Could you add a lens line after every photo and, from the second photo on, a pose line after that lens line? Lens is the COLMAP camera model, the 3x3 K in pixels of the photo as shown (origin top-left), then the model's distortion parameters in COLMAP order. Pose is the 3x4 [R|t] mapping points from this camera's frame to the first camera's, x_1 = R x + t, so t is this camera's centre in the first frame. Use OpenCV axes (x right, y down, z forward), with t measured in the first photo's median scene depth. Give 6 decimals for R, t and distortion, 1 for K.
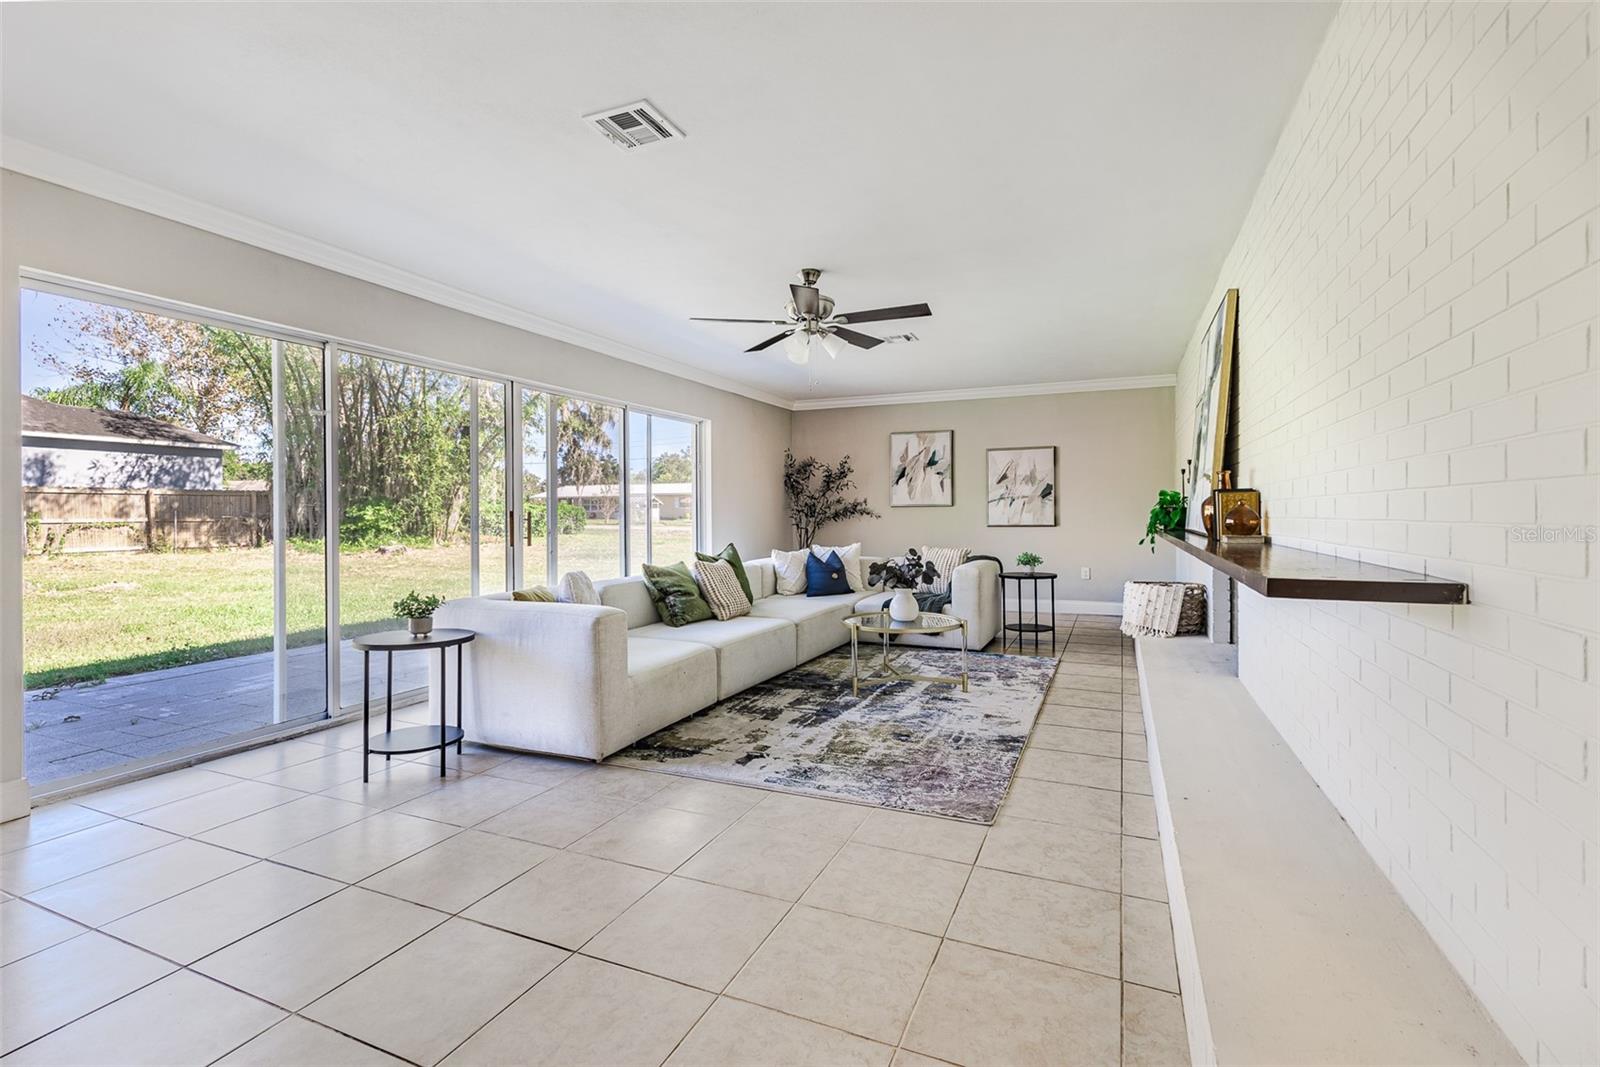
lens RADIAL K [[705.5, 0, 808.7], [0, 705.5, 524.1], [0, 0, 1]] dist [0.013275, -0.001498]
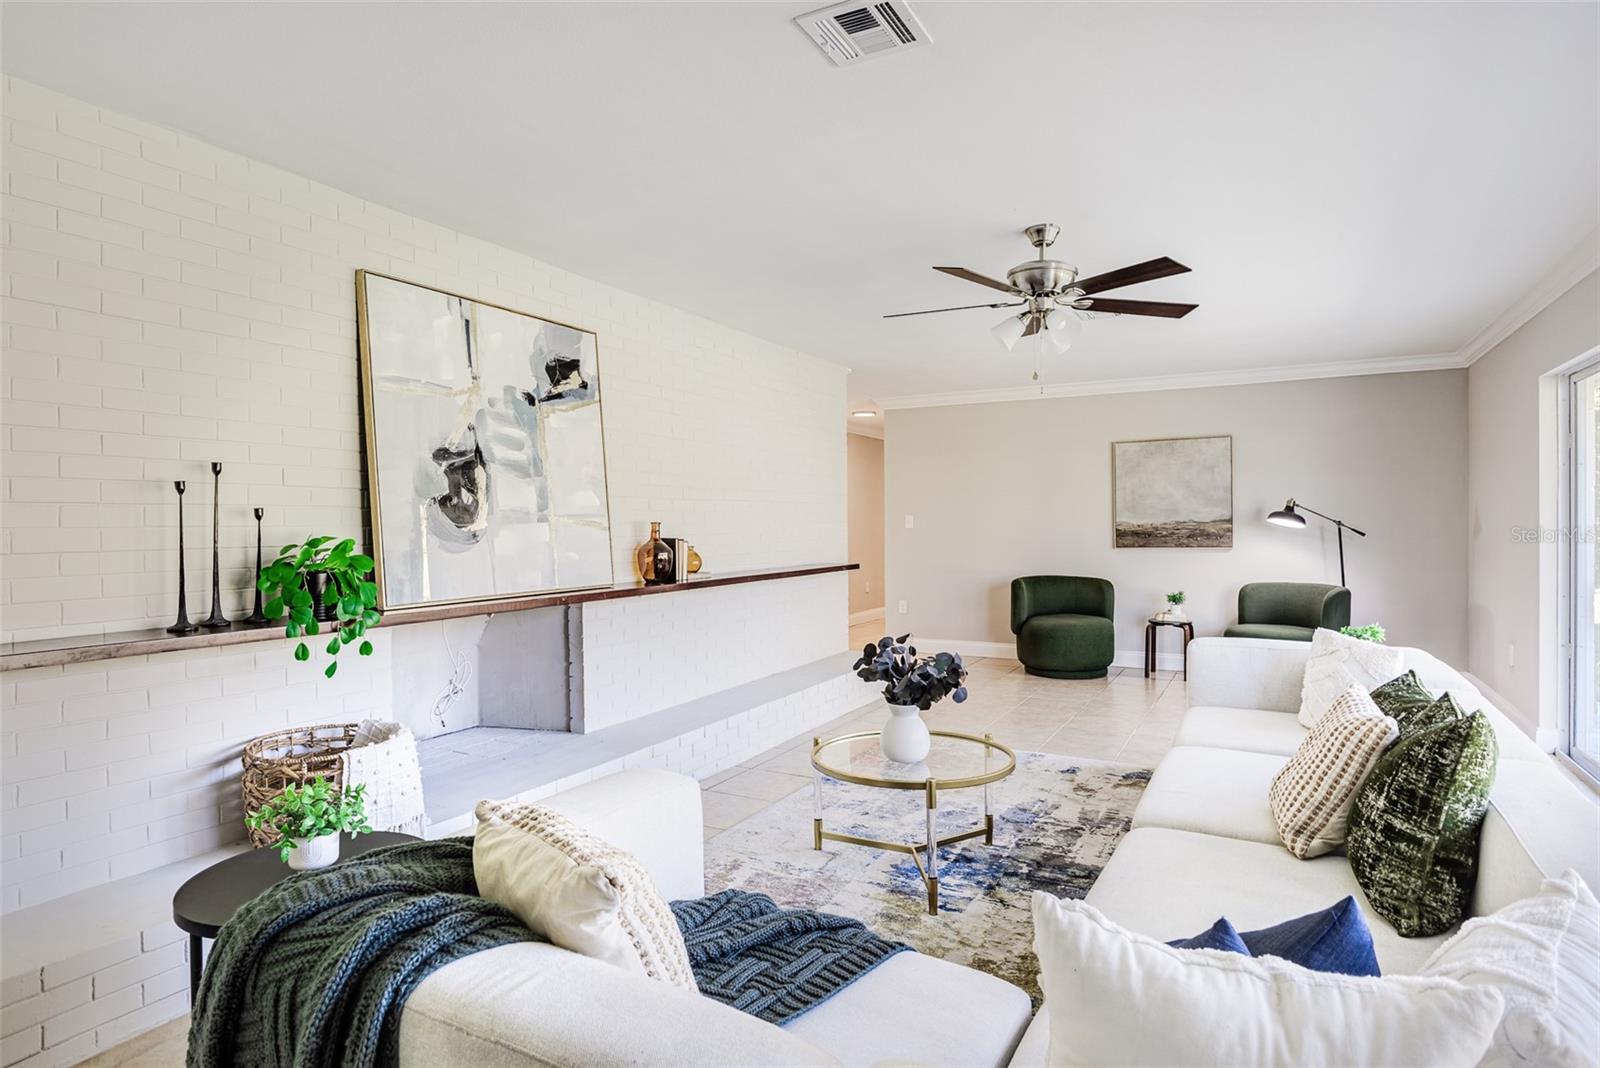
lens RADIAL K [[887.9, 0, 812.3], [0, 887.9, 526.2], [0, 0, 1]] dist [0.001847, 0.000983]
pose [[-0.996786, 0.012731, 0.079089, 0.087979], [0.014129, 0.999753, 0.017143, -0.039708], [-0.078851, 0.018206, -0.996720, 0.997454]]
